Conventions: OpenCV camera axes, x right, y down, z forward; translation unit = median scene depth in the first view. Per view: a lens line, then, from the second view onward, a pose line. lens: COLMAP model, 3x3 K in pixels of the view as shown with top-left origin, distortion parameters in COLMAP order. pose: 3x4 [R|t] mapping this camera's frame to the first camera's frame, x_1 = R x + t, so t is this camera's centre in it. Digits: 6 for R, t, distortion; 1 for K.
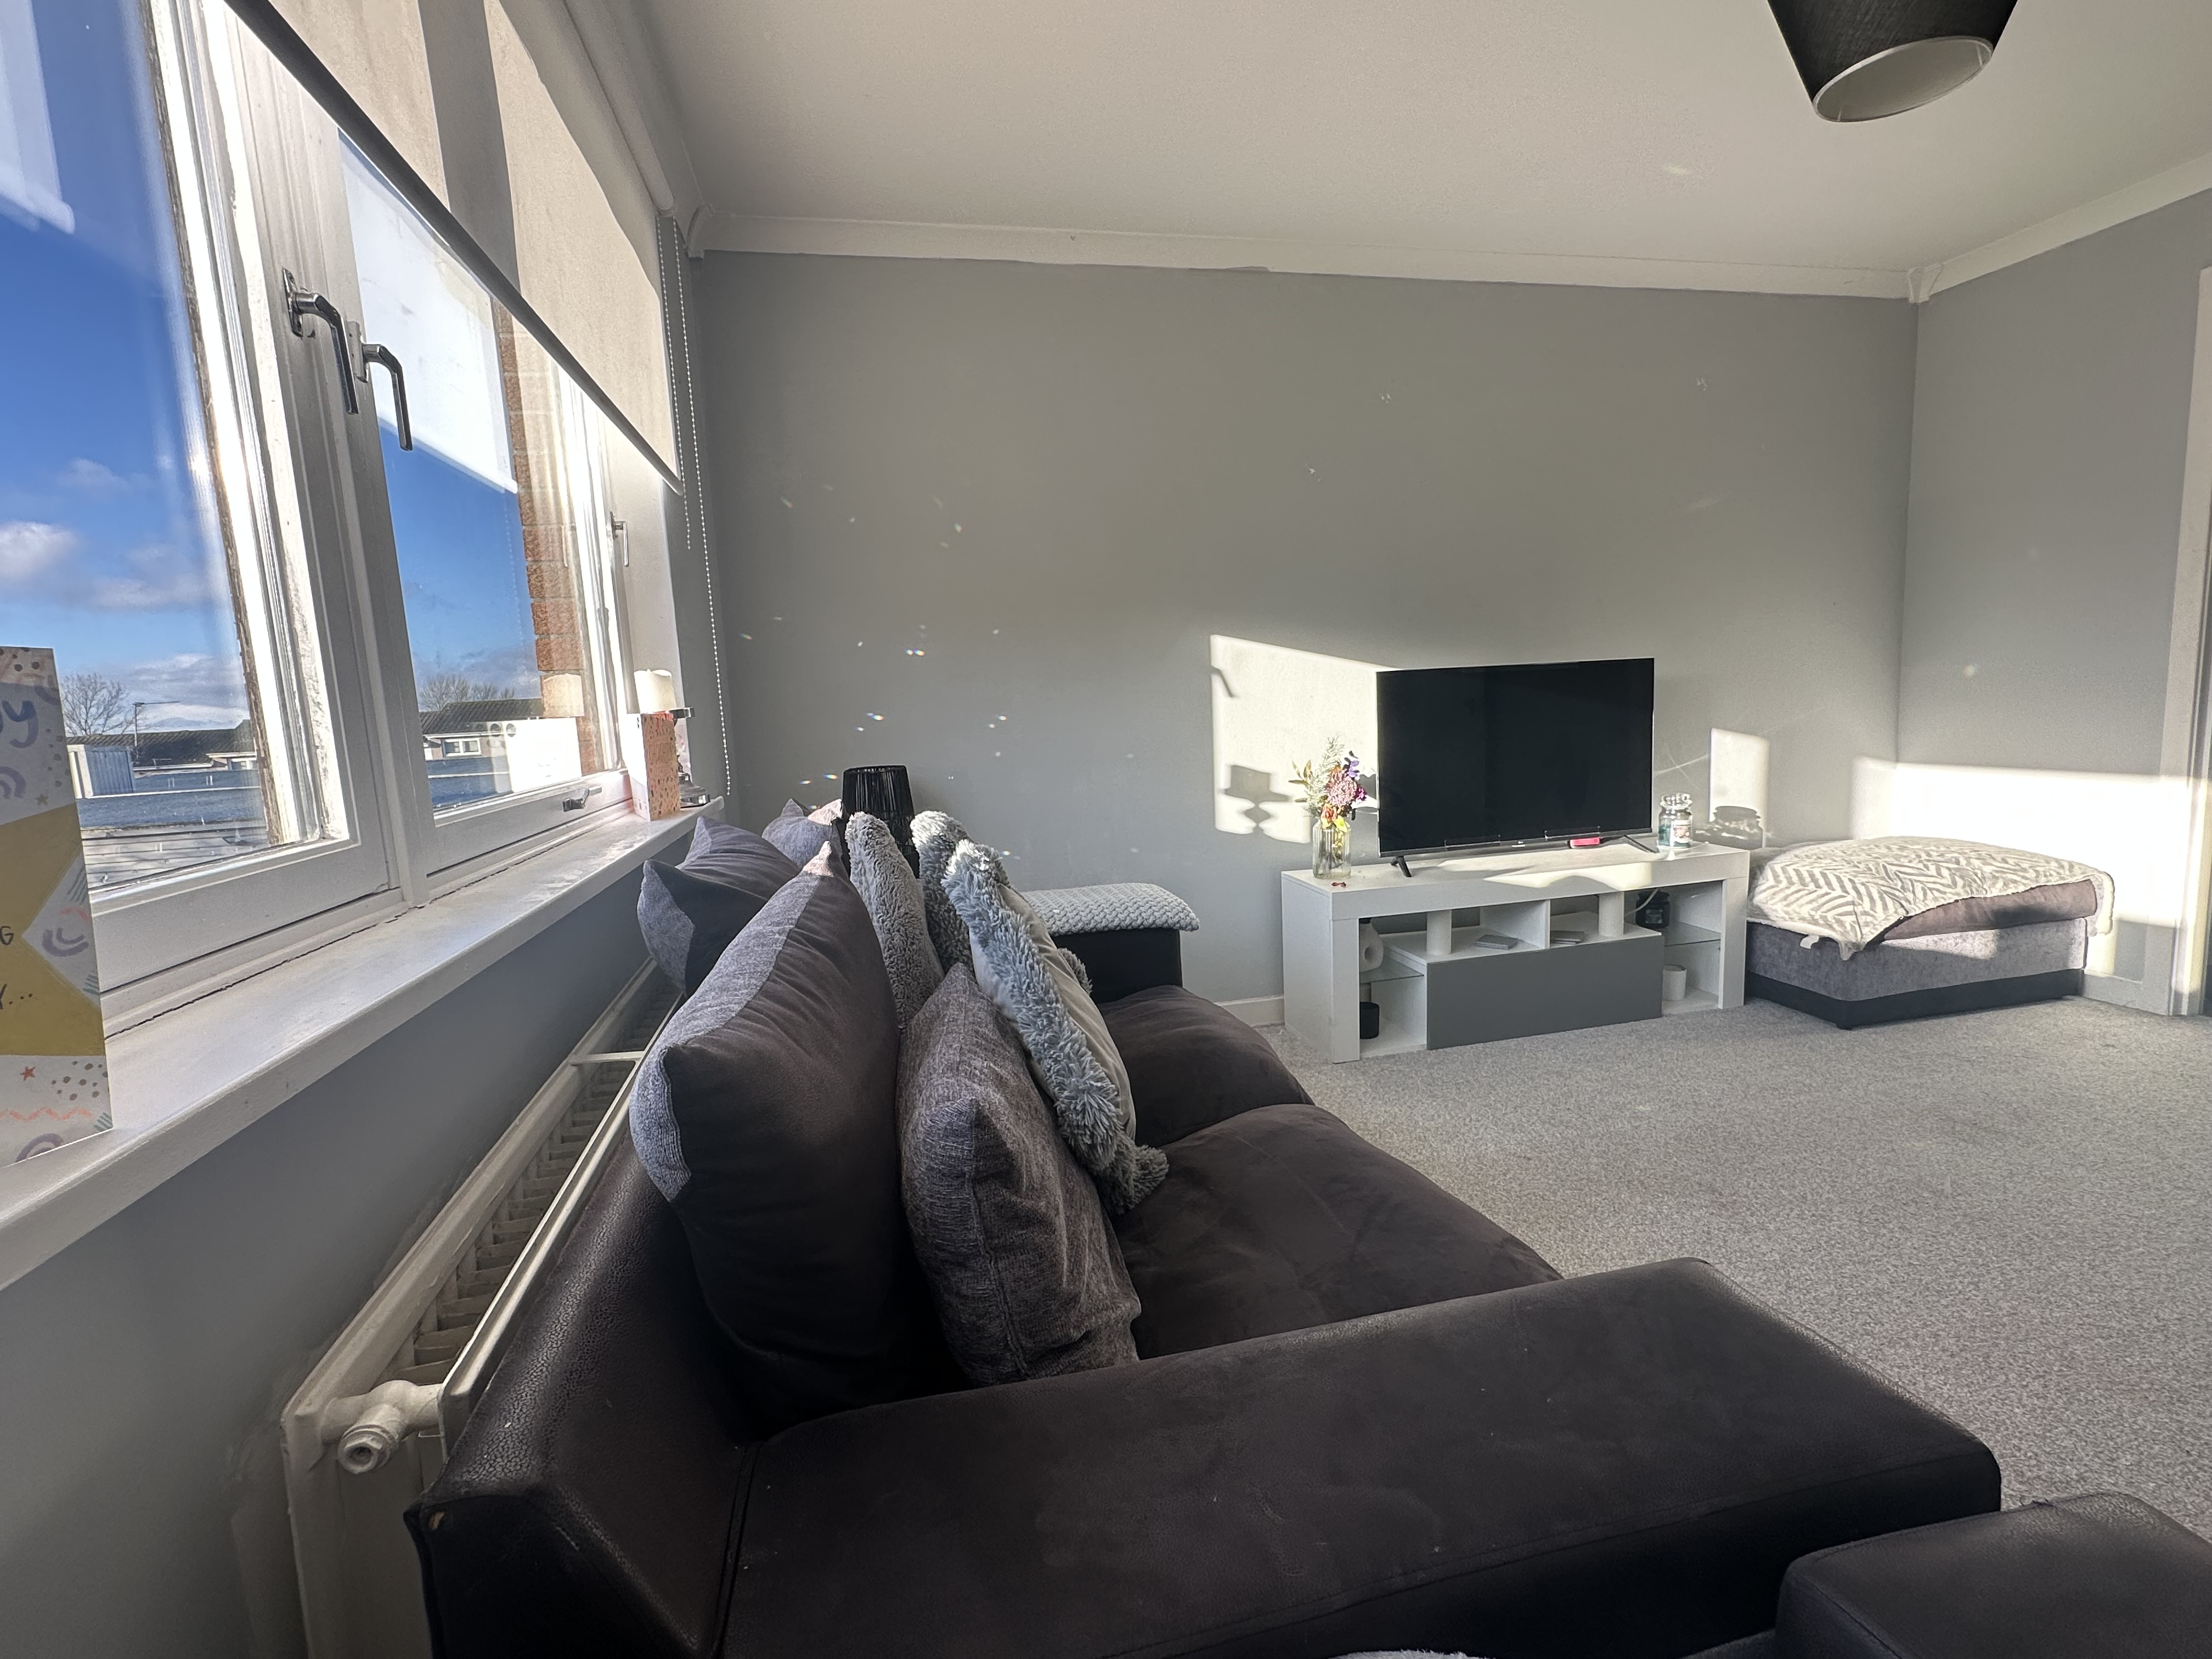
lens RADIAL K [[1036.6, 0, 1103.5], [0, 1036.6, 833.7], [0, 0, 1]] dist [-0.002875, 0.000782]
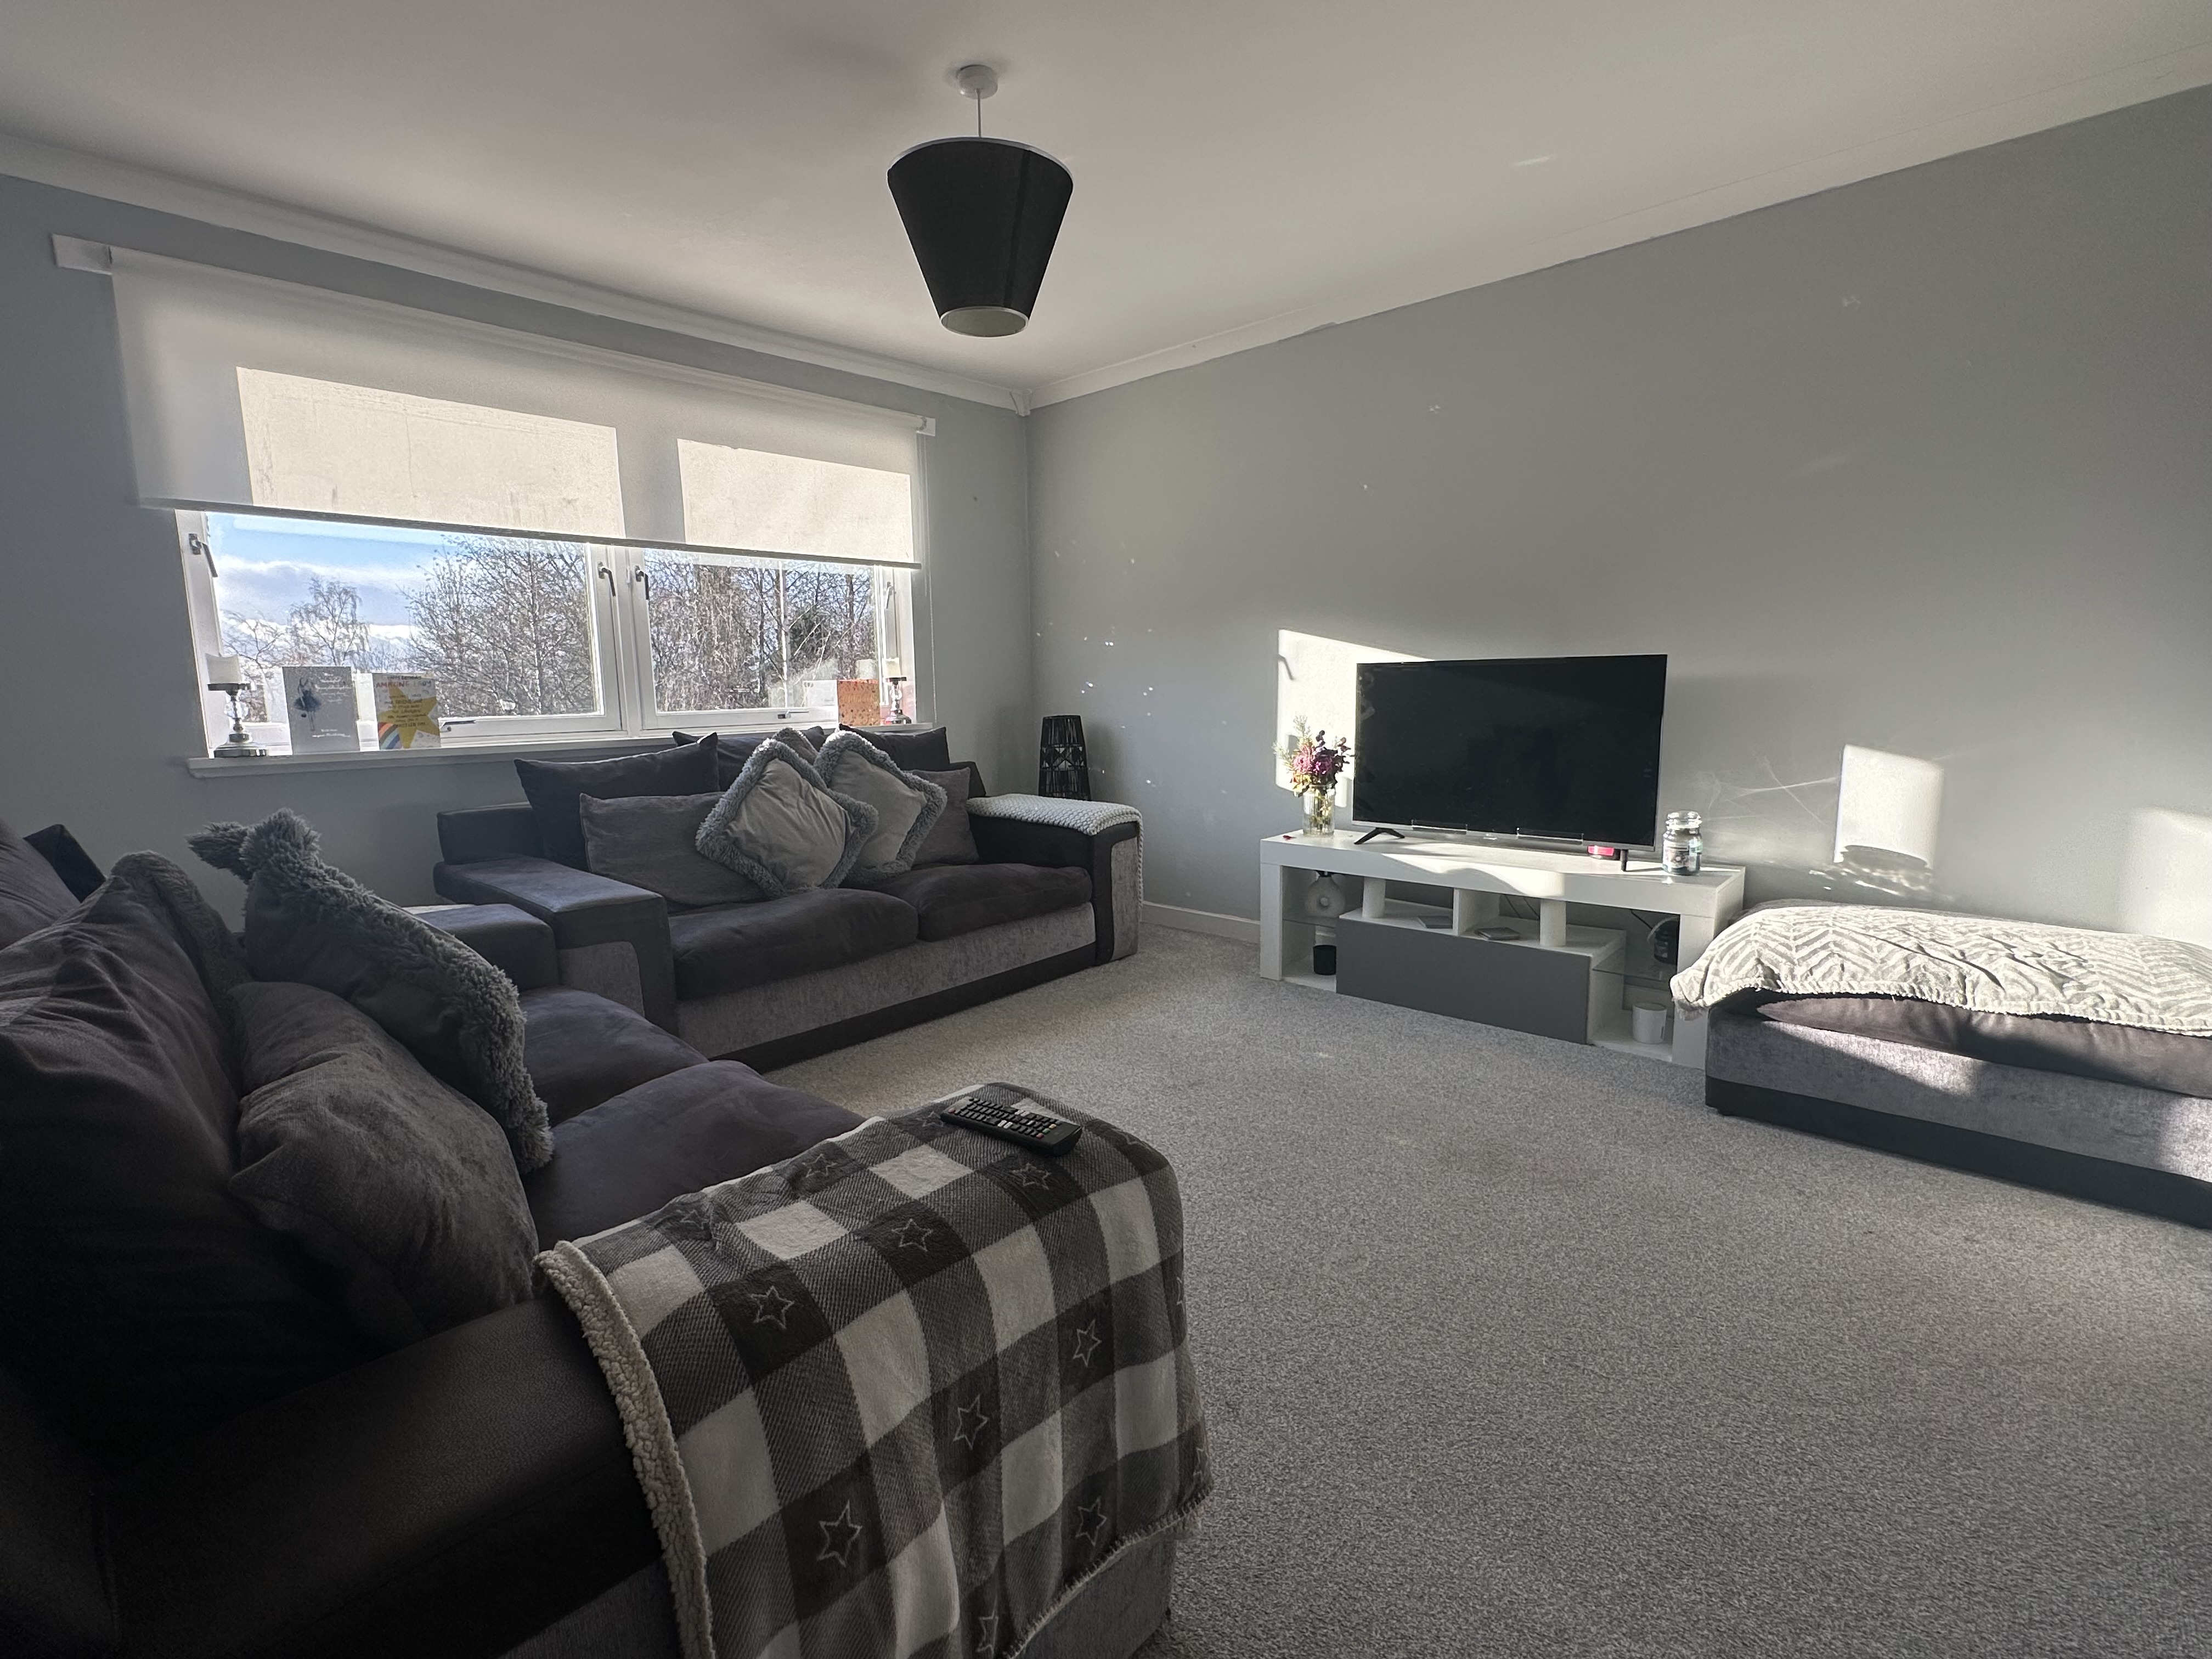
lens RADIAL K [[1036.6, 0, 1103.5], [0, 1036.6, 833.7], [0, 0, 1]] dist [-0.002875, 0.000782]
pose [[0.564242, 0.159893, -0.809979, 1.197289], [-0.120013, 0.986531, 0.111143, -0.070961], [0.816840, 0.034496, 0.575832, 0.126980]]
